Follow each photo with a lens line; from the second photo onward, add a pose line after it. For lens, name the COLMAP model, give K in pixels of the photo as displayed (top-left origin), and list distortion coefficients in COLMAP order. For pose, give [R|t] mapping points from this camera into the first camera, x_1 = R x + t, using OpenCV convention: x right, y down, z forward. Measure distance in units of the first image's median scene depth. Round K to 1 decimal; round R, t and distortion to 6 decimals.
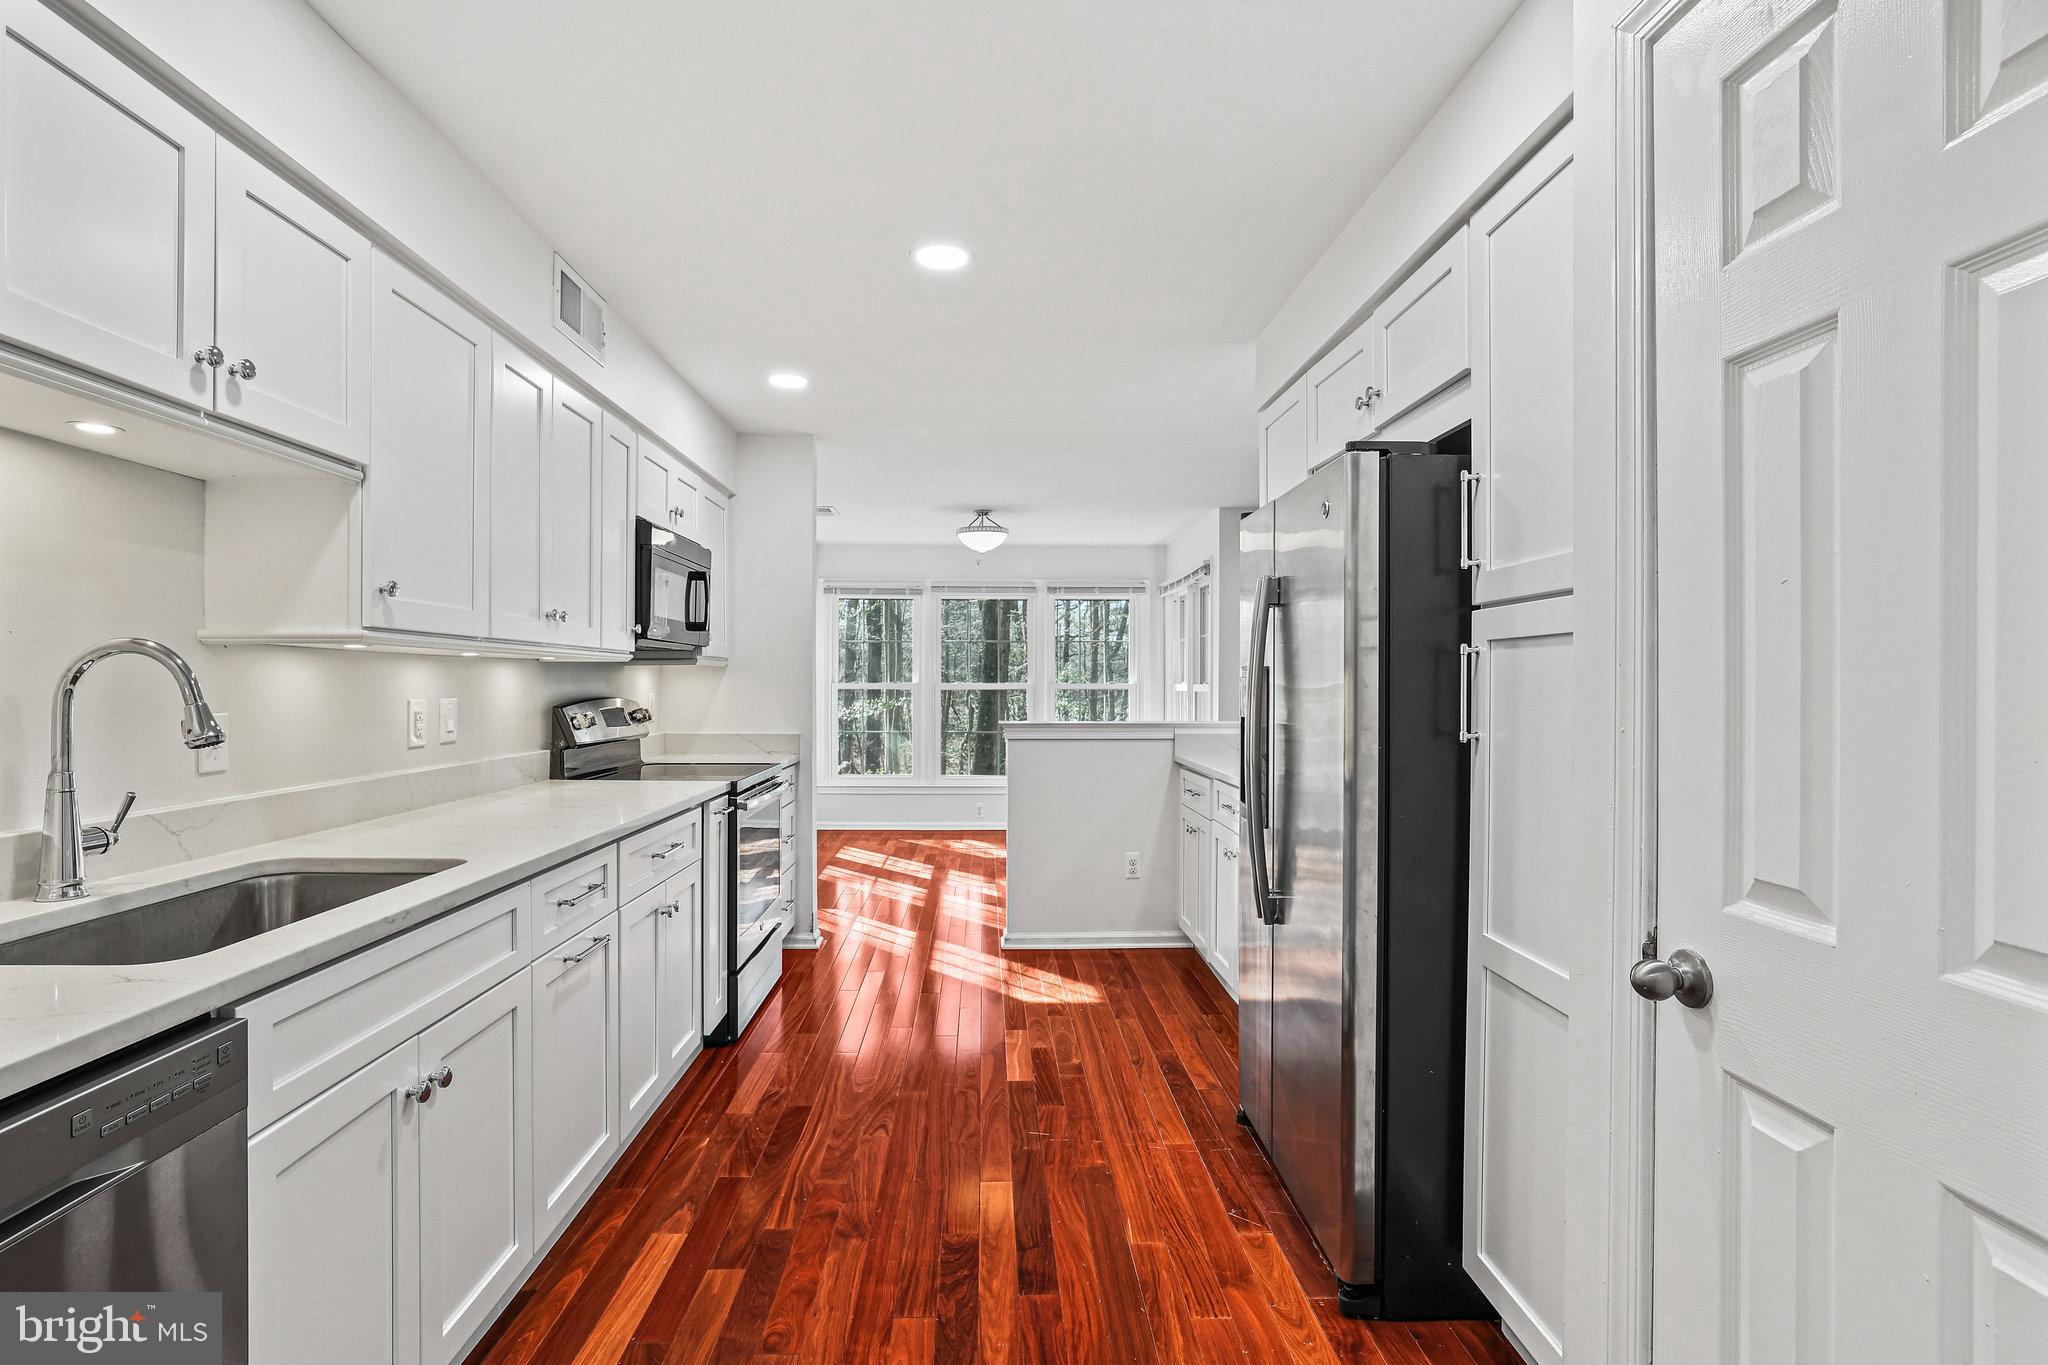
lens RADIAL K [[989.6, 0, 1006.5], [0, 989.6, 688.3], [0, 0, 1]] dist [-0.047211, 0.024082]
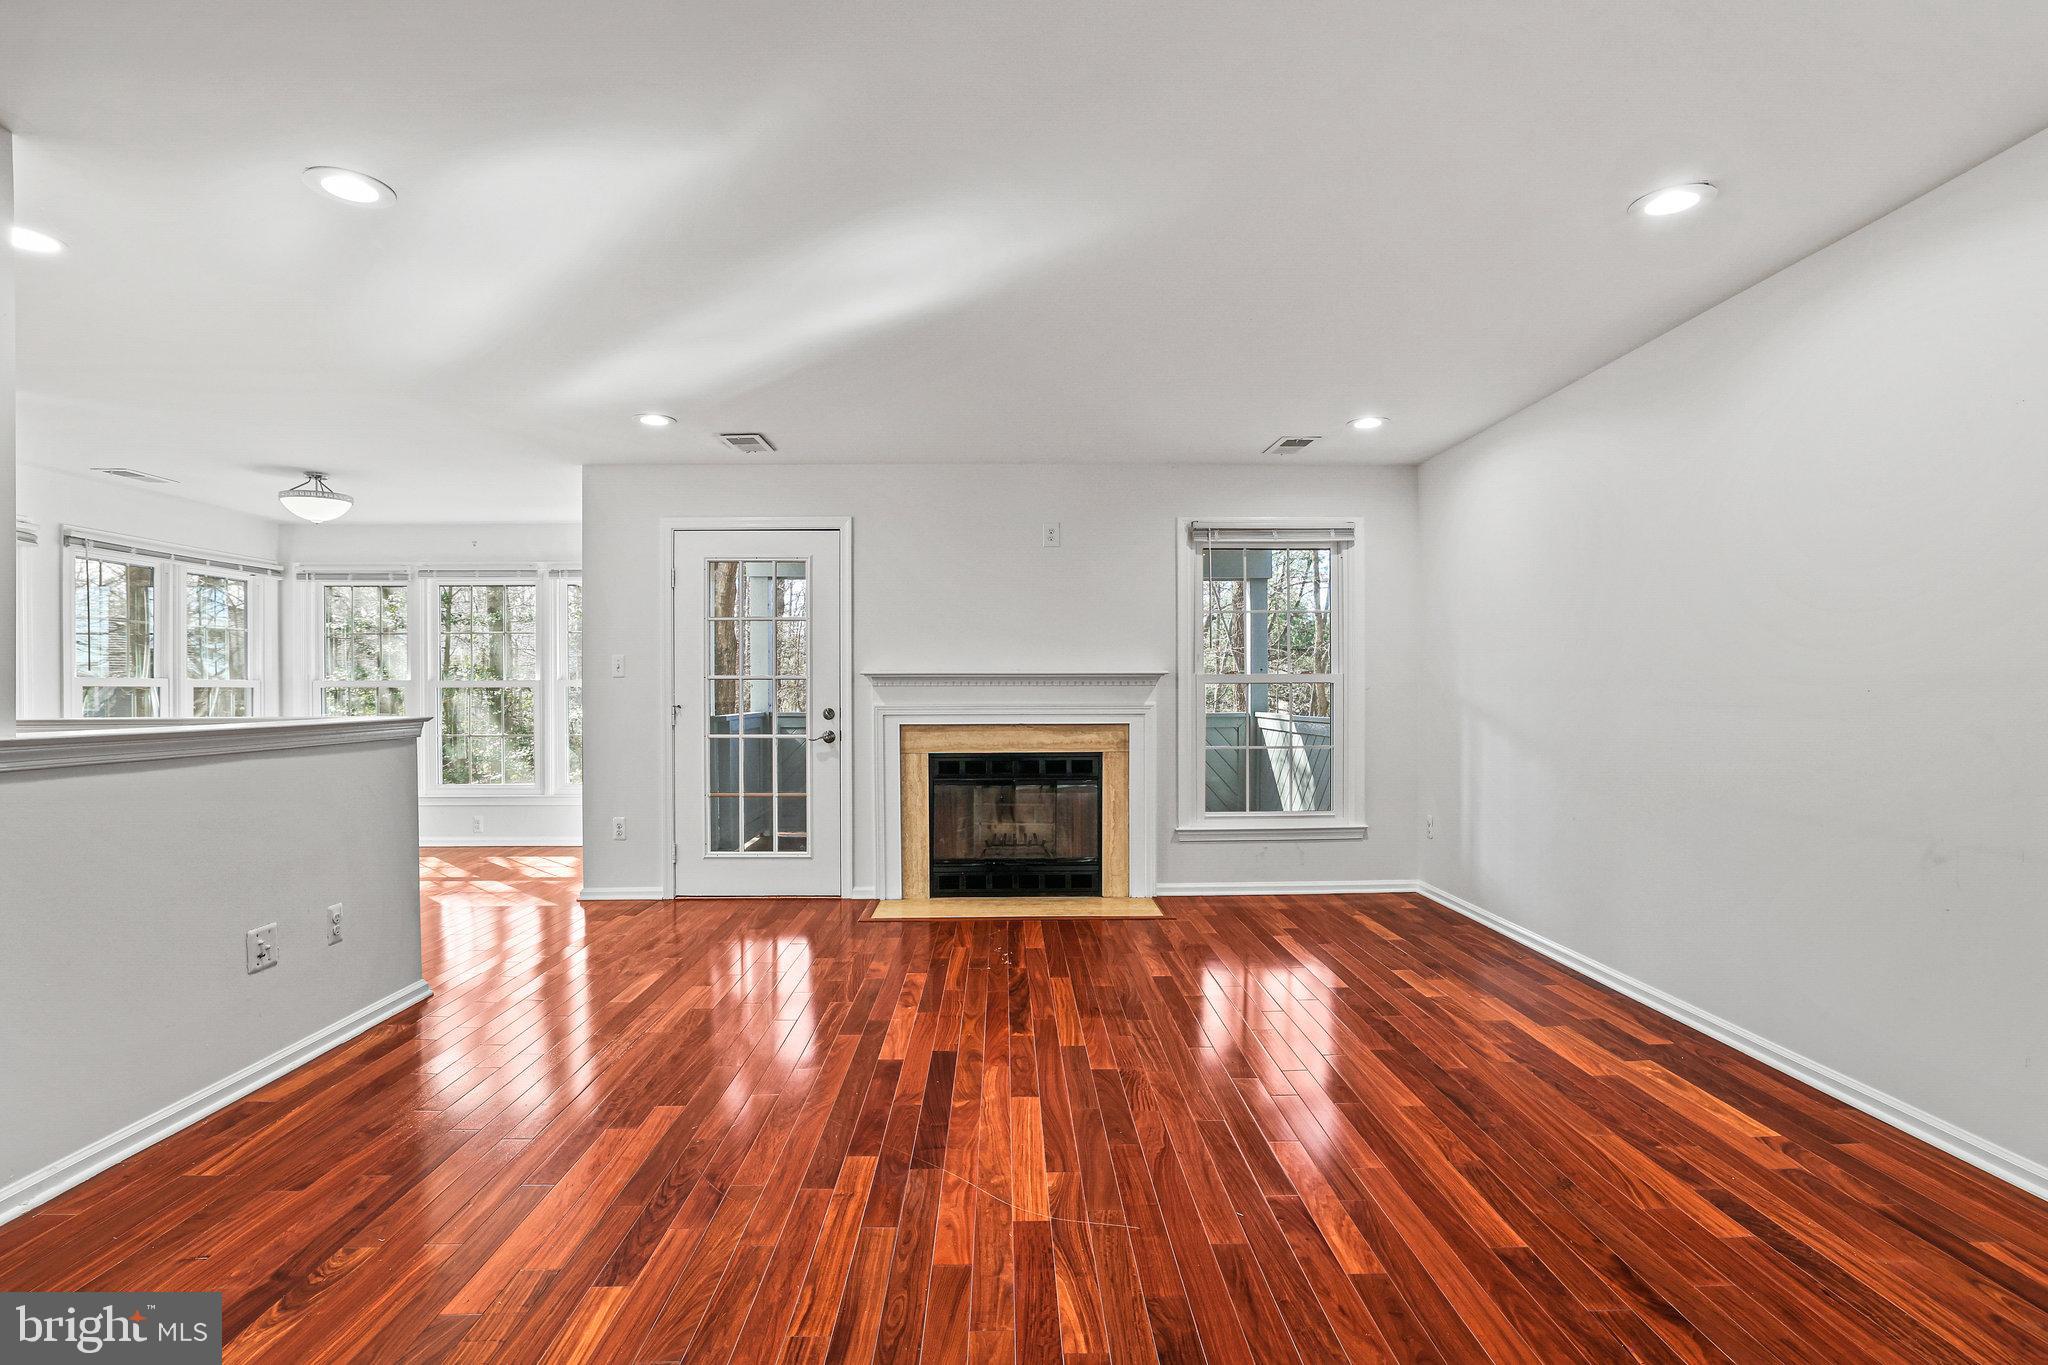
lens RADIAL K [[989.6, 0, 1006.5], [0, 989.6, 688.3], [0, 0, 1]] dist [-0.047211, 0.024082]
pose [[0.999798, -0.006582, -0.018971, 1.217777], [0.006485, 0.999966, -0.005179, 0.026882], [0.019005, 0.005054, 0.999807, 0.358665]]
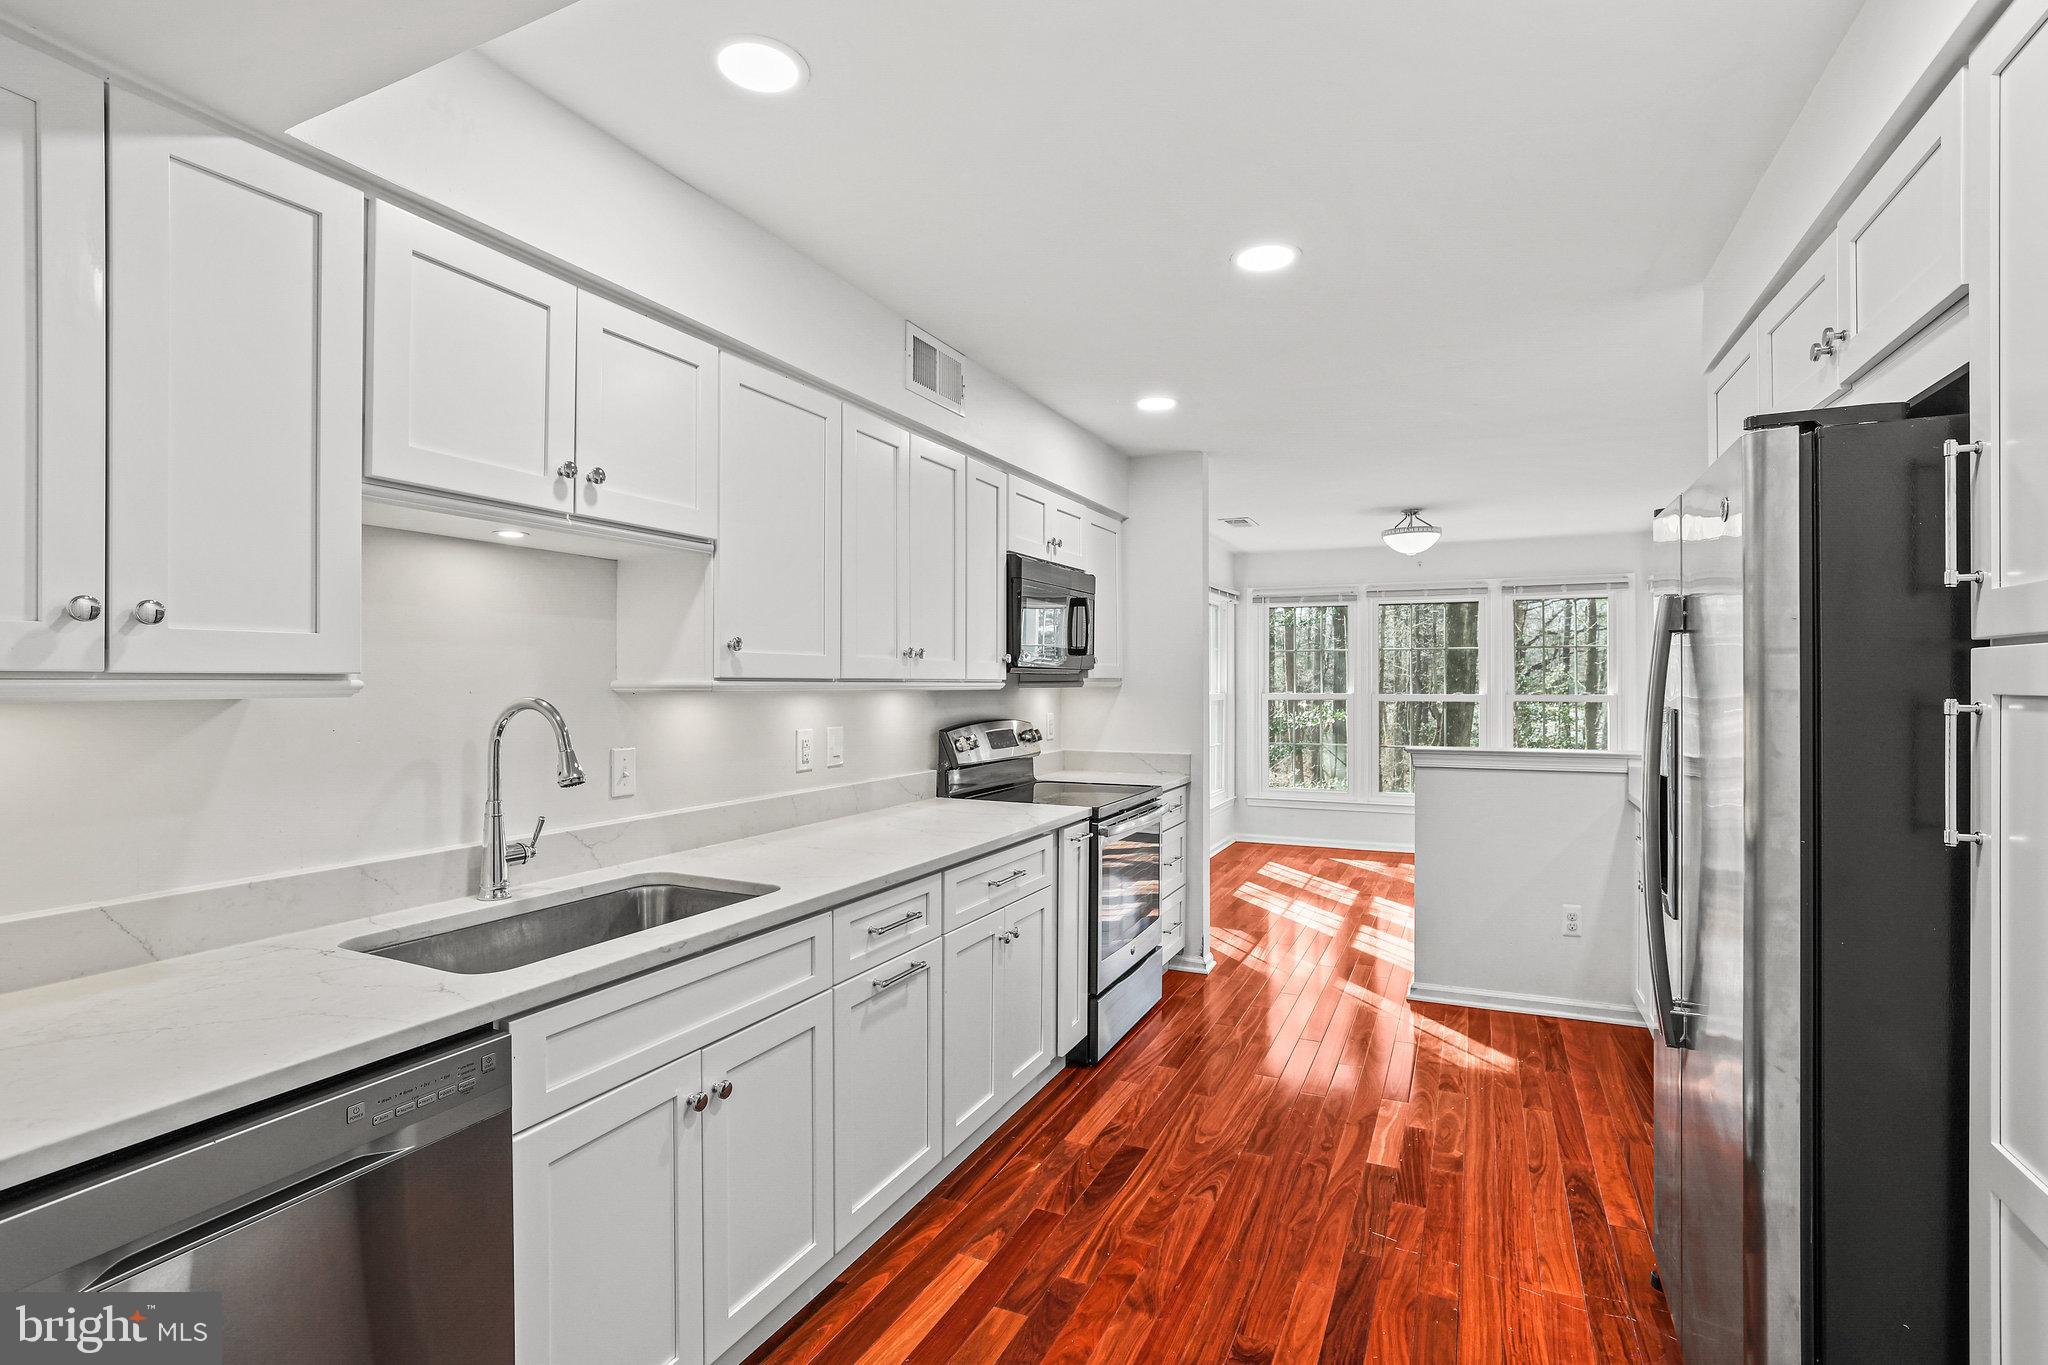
lens RADIAL K [[969.8, 0, 1021.2], [0, 969.8, 678.6], [0, 0, 1]] dist [-0.048349, 0.023115]
pose [[0.893432, -0.003962, -0.449181, 0.110154], [-0.000030, 0.999961, -0.008880, -0.031169], [0.449199, 0.007947, 0.893396, 0.080193]]
